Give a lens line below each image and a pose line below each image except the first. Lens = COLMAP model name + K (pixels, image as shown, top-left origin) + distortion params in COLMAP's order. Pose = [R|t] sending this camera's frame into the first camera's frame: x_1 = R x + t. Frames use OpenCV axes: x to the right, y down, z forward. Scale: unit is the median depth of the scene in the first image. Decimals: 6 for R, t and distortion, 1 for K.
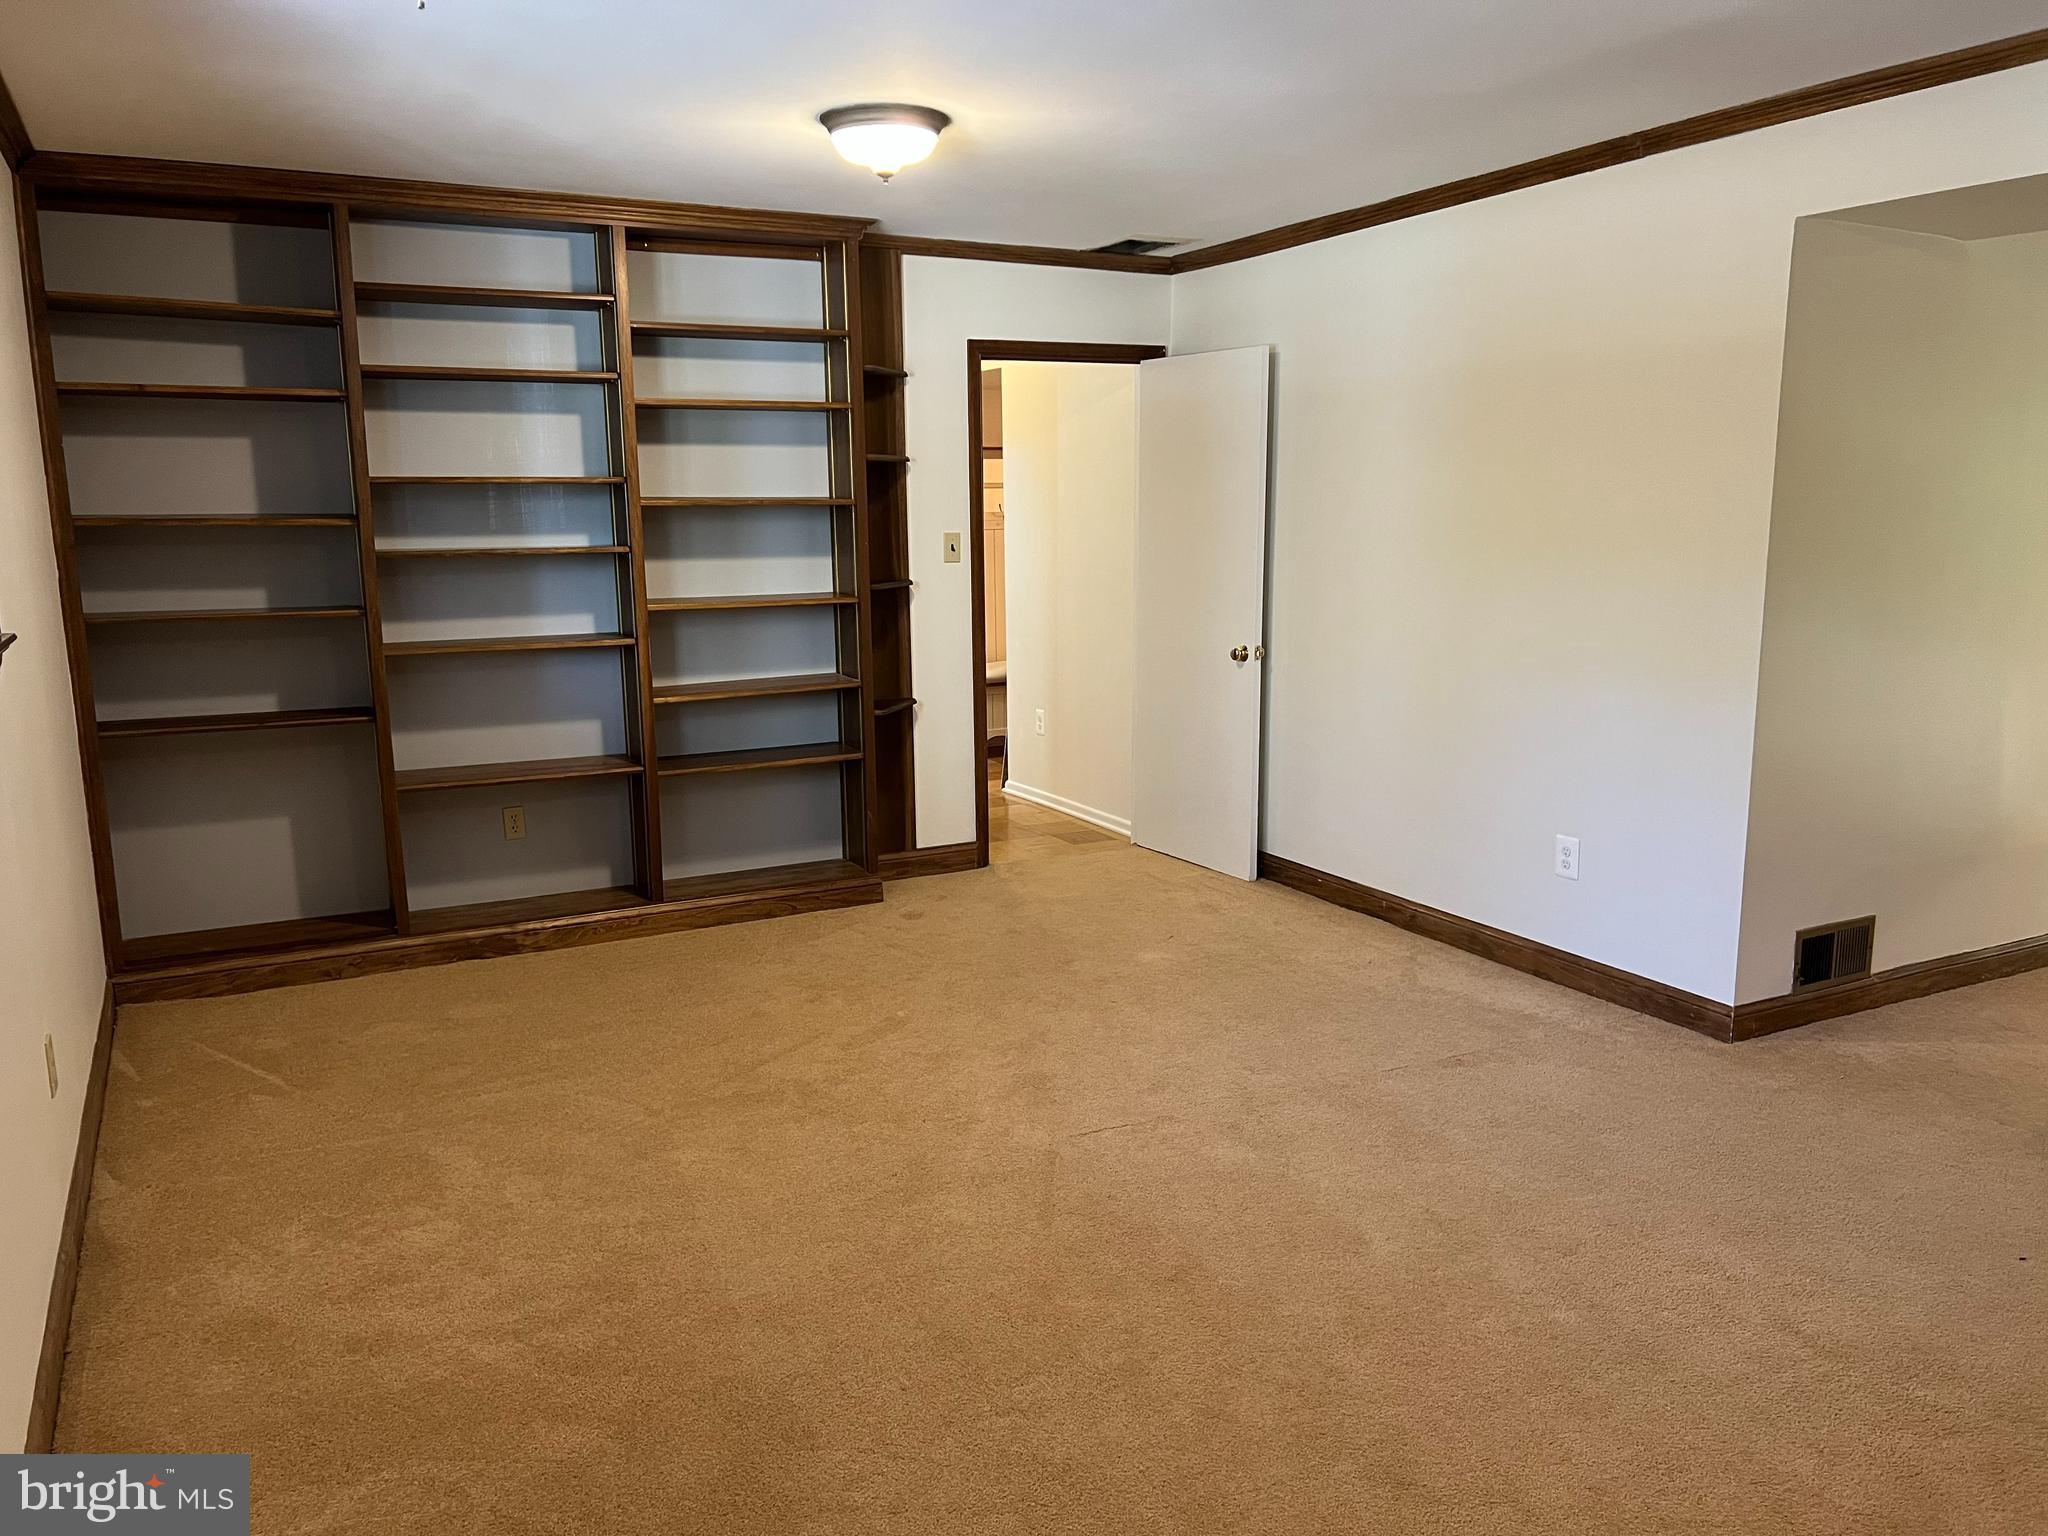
lens RADIAL K [[1546.3, 0, 1024.4], [0, 1546.3, 774.1], [0, 0, 1]] dist [-0.005934, -0.002389]
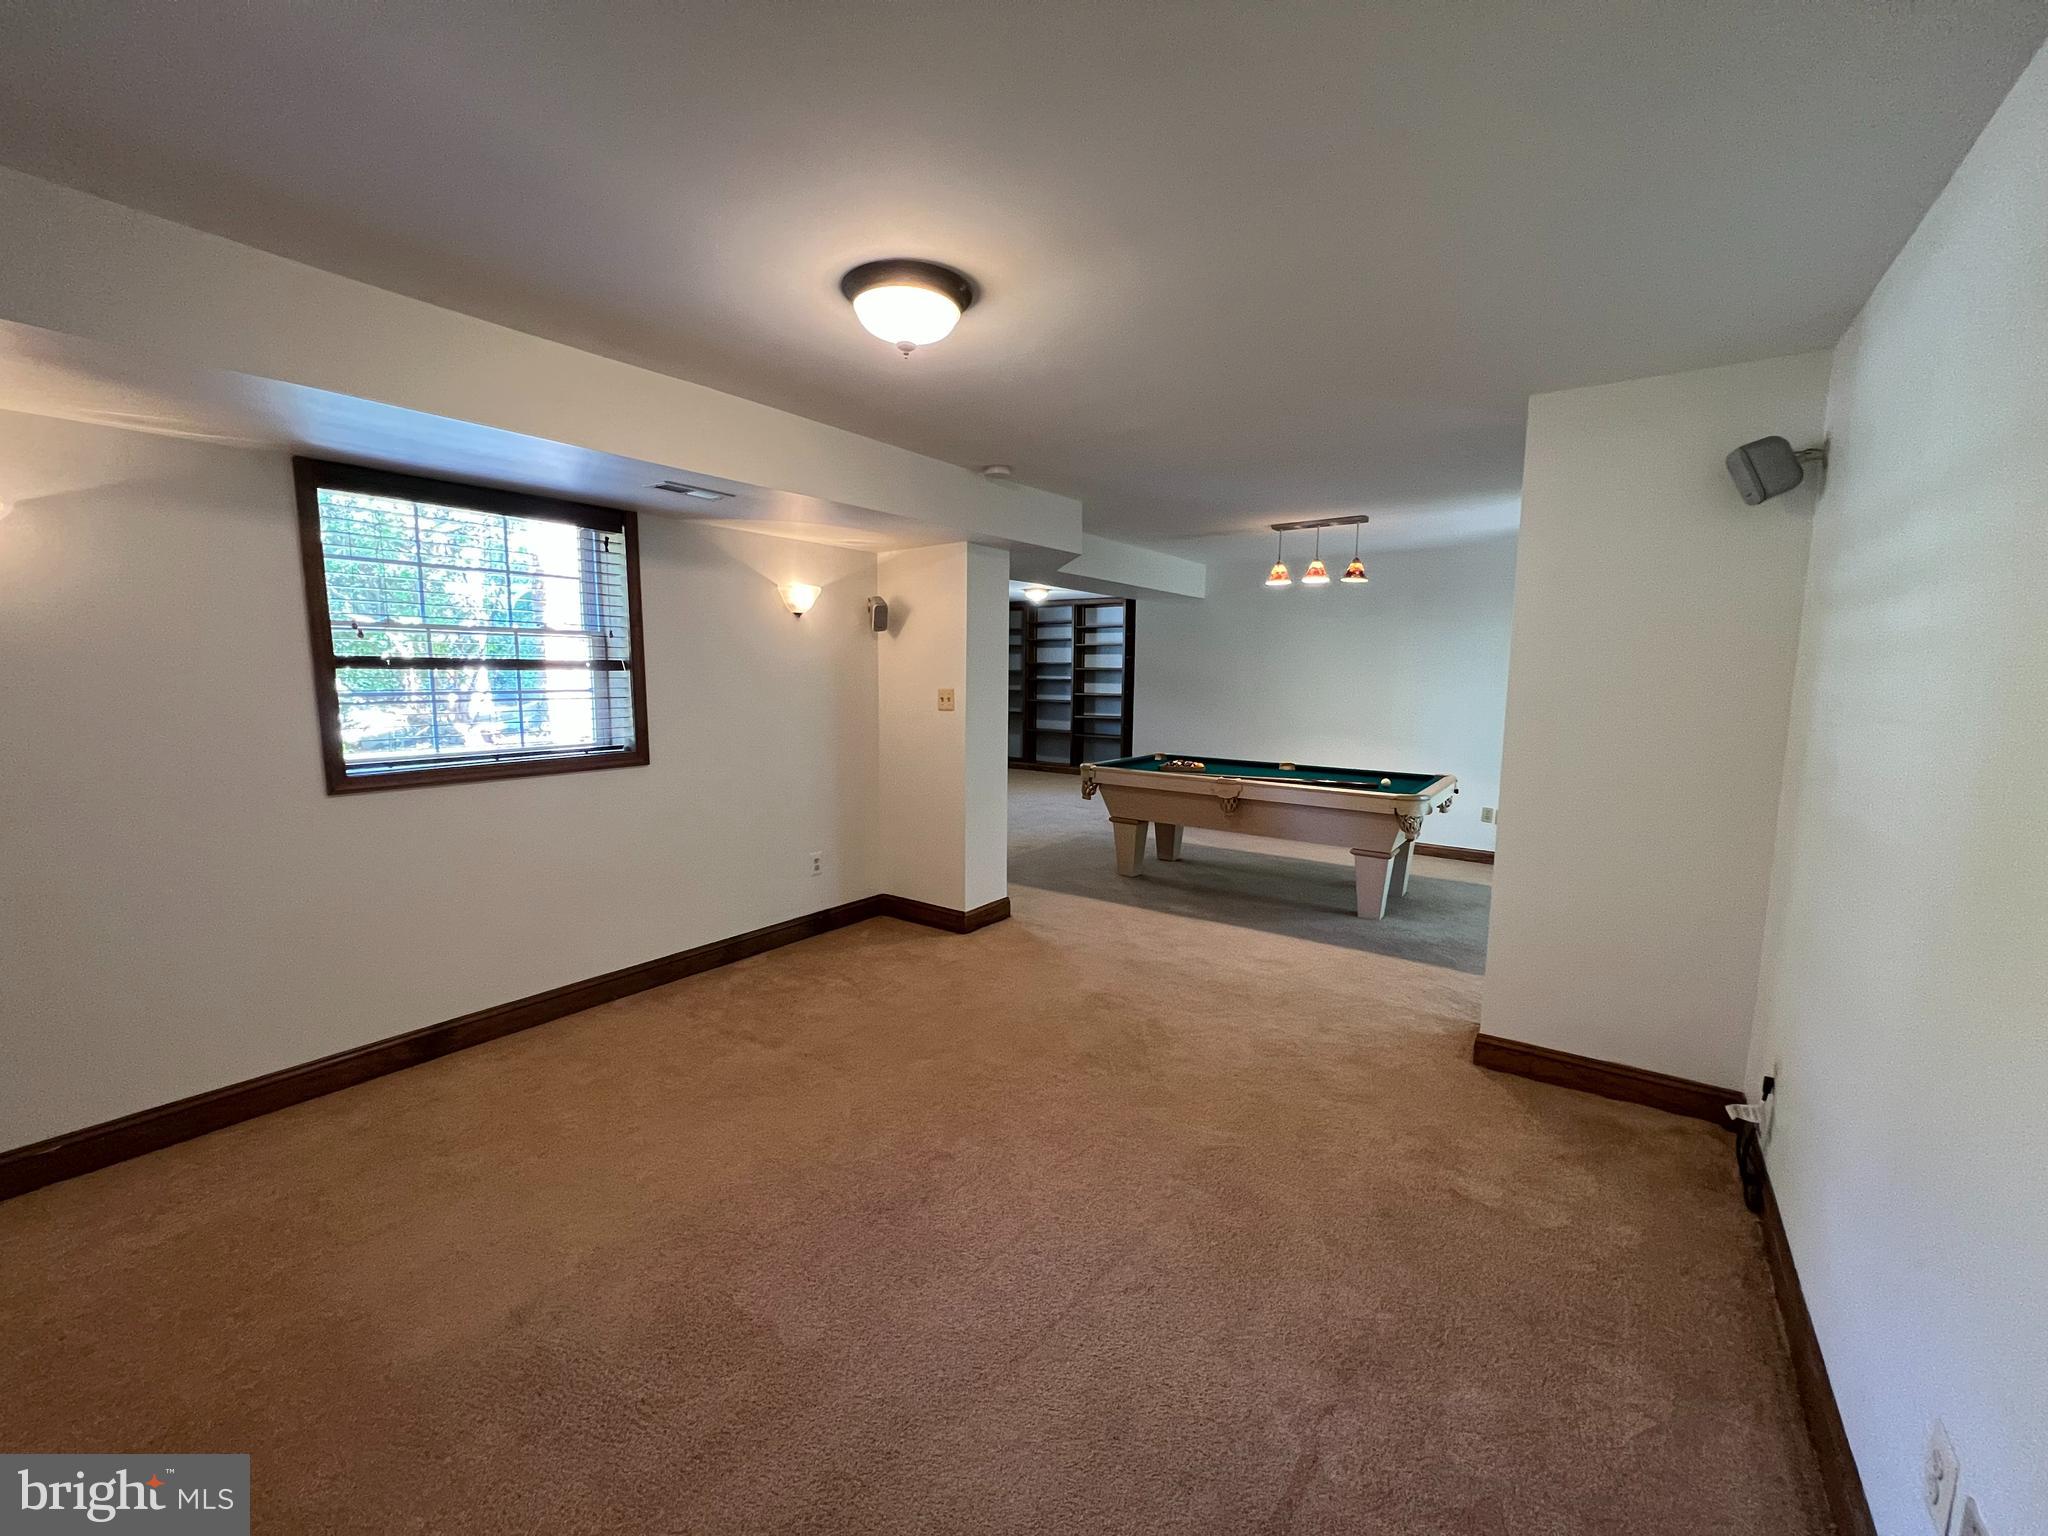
lens RADIAL K [[821.6, 0, 1018.9], [0, 821.6, 765.0], [0, 0, 1]] dist [0.000159, 0.000003]
pose [[0.440781, 0.122333, -0.889239, 1.645557], [-0.154992, 0.986162, 0.058840, -0.026764], [0.884132, 0.111890, 0.453642, -0.110068]]
